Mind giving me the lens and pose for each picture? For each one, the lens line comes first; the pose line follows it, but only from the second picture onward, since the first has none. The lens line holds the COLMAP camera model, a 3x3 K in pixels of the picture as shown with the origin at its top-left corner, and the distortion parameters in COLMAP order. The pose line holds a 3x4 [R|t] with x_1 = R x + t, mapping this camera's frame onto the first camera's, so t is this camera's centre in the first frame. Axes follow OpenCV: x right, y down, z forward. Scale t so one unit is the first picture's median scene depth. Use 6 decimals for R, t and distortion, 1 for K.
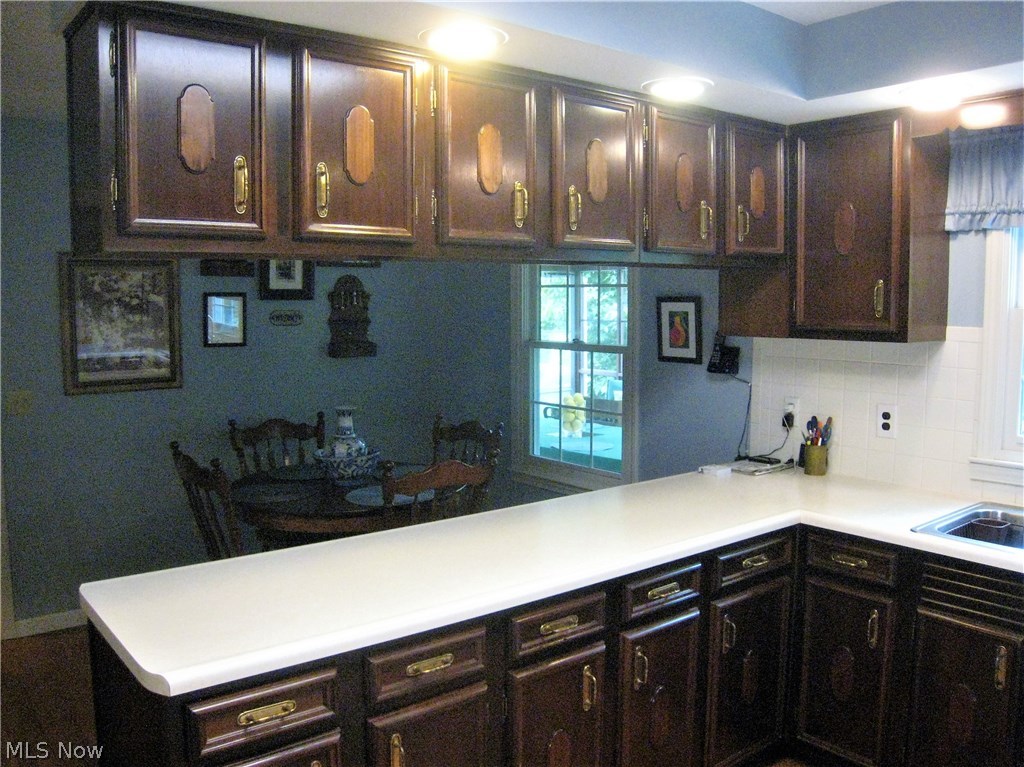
lens RADIAL K [[852.2, 0, 511.9], [0, 852.2, 383.1], [0, 0, 1]] dist [-0.158020, 0.100480]
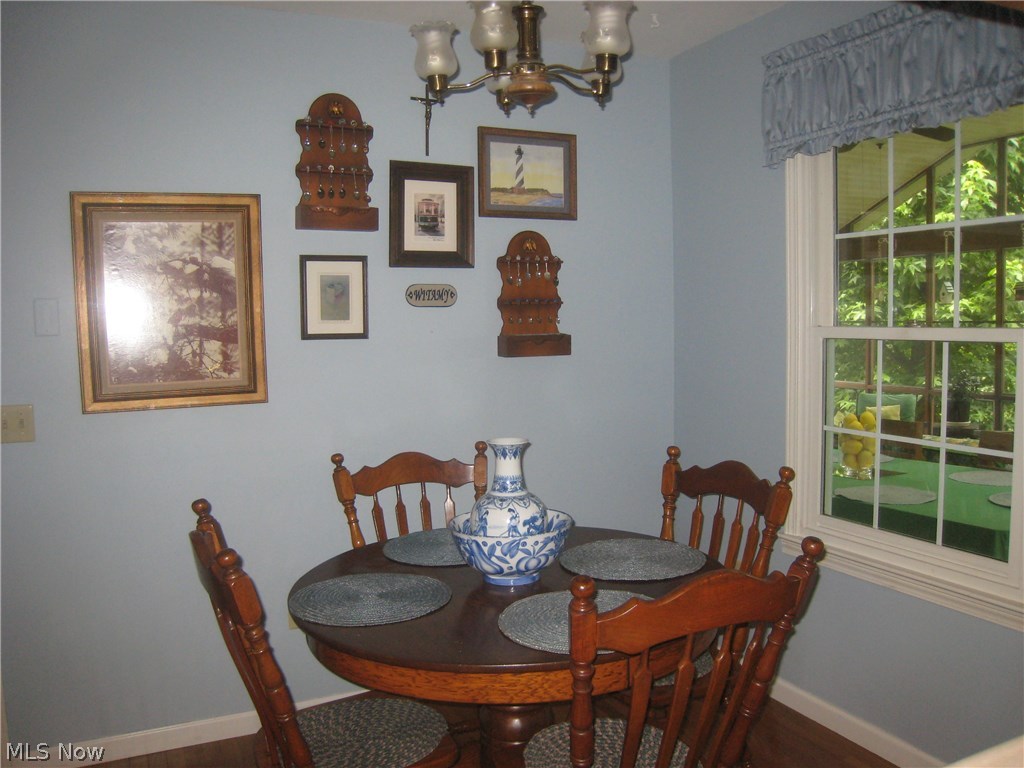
lens RADIAL K [[852.2, 0, 508.9], [0, 852.2, 387.2], [0, 0, 1]] dist [-0.158020, 0.100480]
pose [[0.970681, 0.010443, -0.240143, -0.052523], [-0.009490, 0.999942, 0.005124, -0.010444], [0.240183, -0.002695, 0.970724, 0.387925]]
